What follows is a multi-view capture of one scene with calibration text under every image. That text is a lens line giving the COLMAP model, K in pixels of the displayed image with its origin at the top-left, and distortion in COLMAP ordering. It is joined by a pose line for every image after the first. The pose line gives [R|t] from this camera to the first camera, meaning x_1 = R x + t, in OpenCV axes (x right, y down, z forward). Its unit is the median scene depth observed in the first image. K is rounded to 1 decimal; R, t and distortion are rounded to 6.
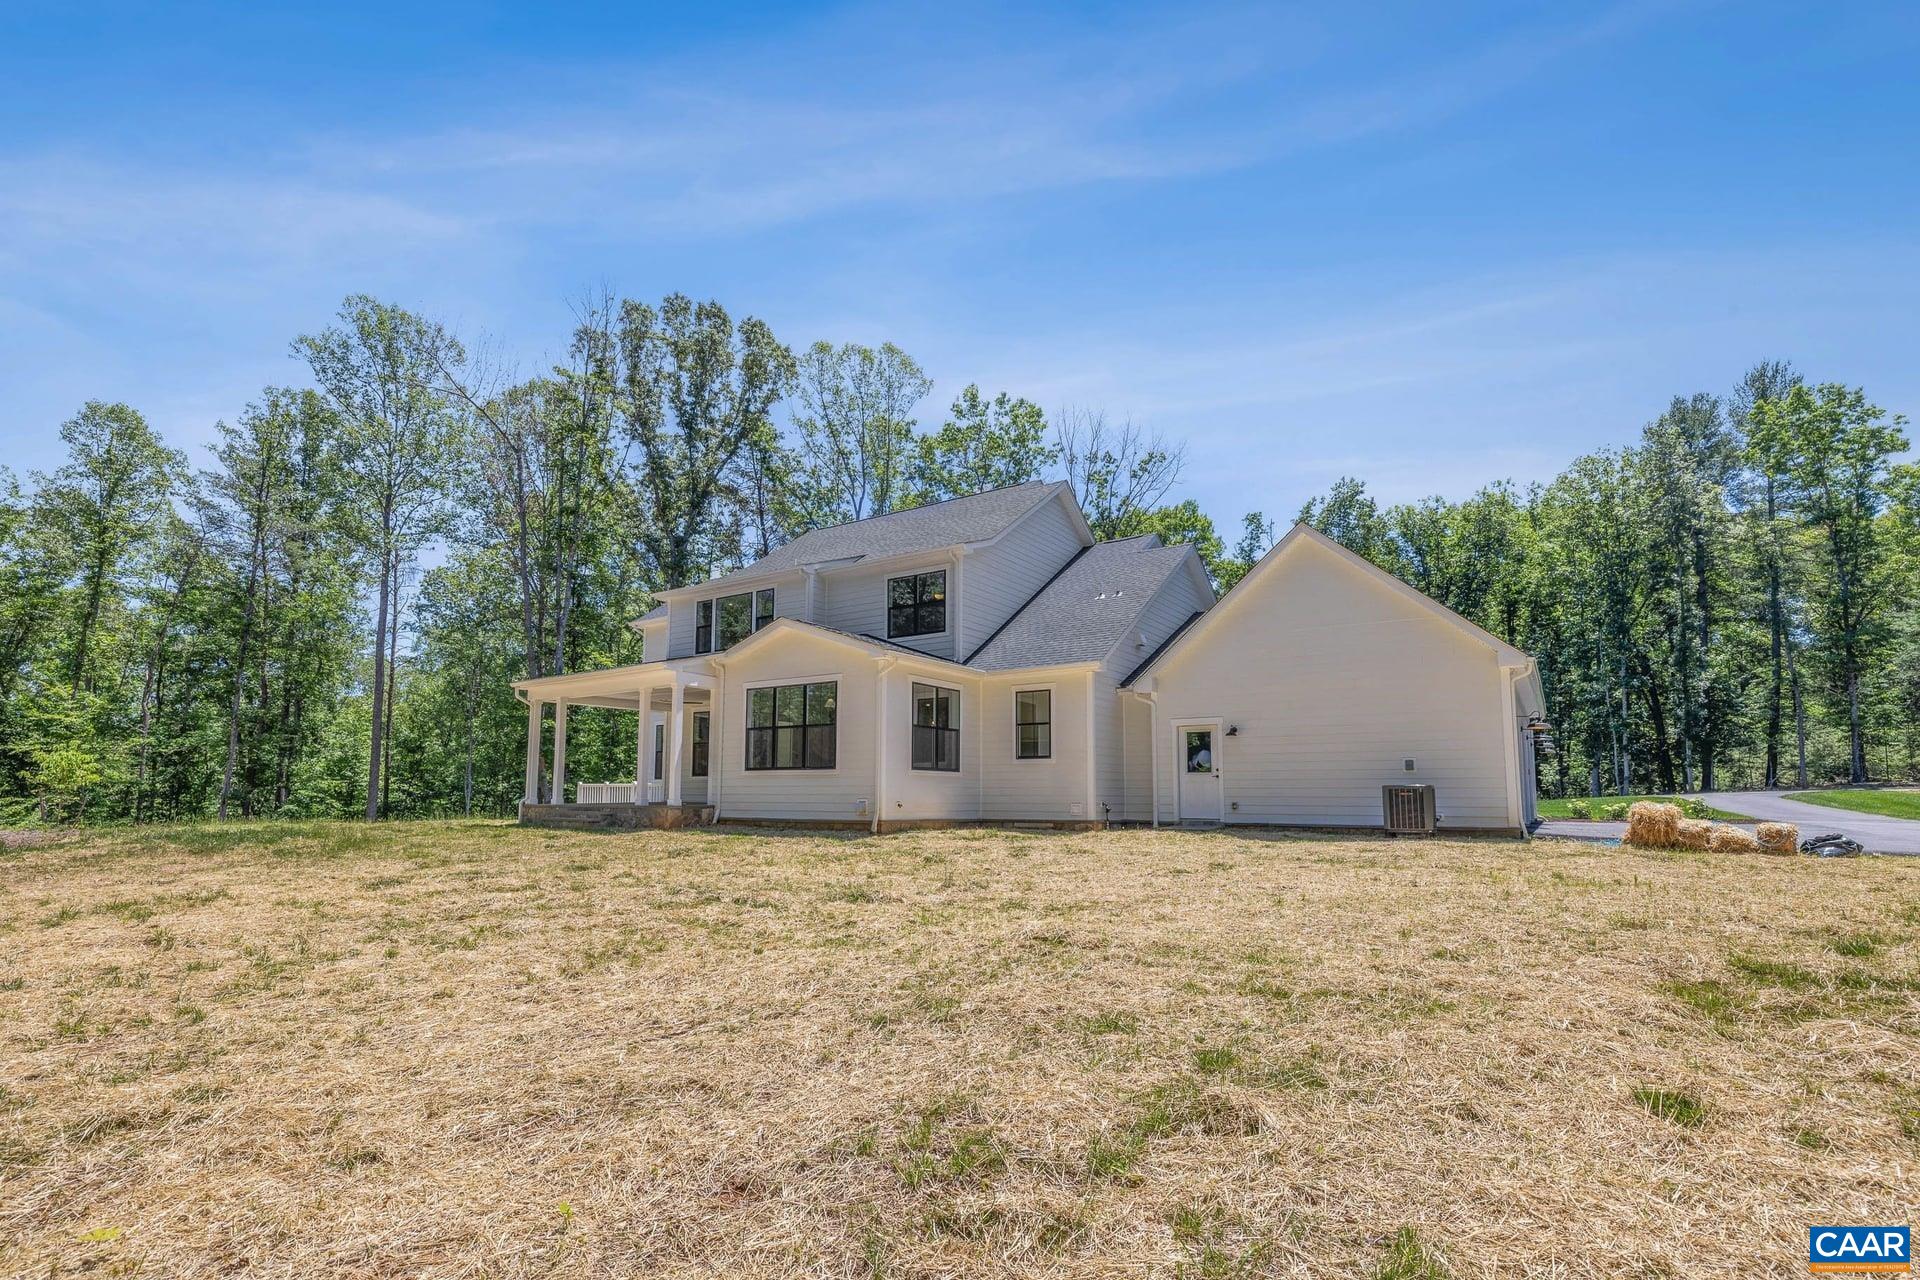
lens RADIAL K [[908.2, 0, 959.0], [0, 908.2, 717.9], [0, 0, 1]] dist [0.000395, 0.000059]
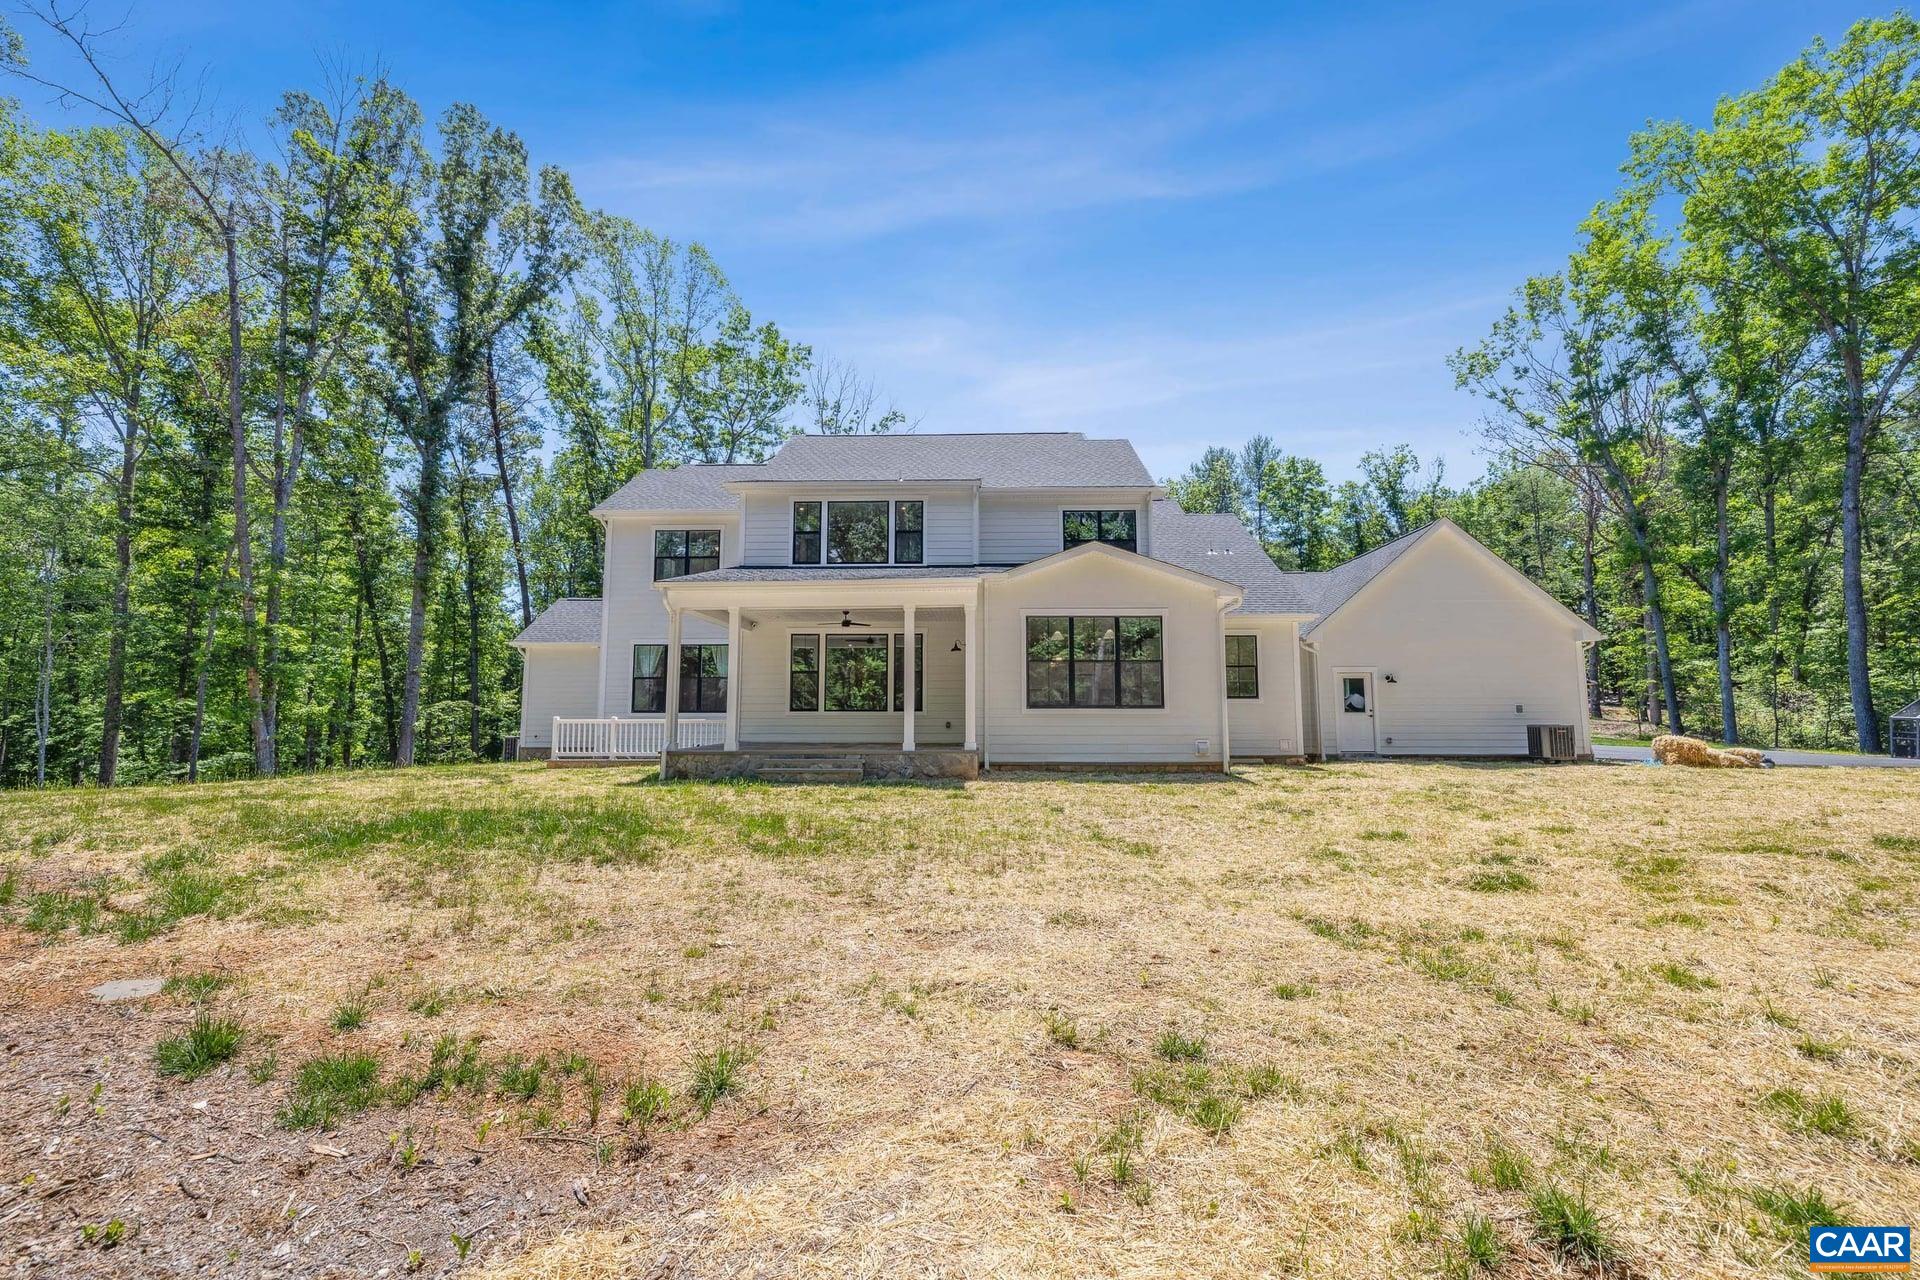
lens RADIAL K [[828.2, 0, 967.0], [0, 828.2, 634.0], [0, 0, 1]] dist [0.009597, -0.000030]
pose [[0.835782, 0.054639, 0.546336, -0.747394], [-0.042638, 0.998490, -0.034631, 0.016933], [-0.547404, 0.005649, 0.836850, 0.367007]]
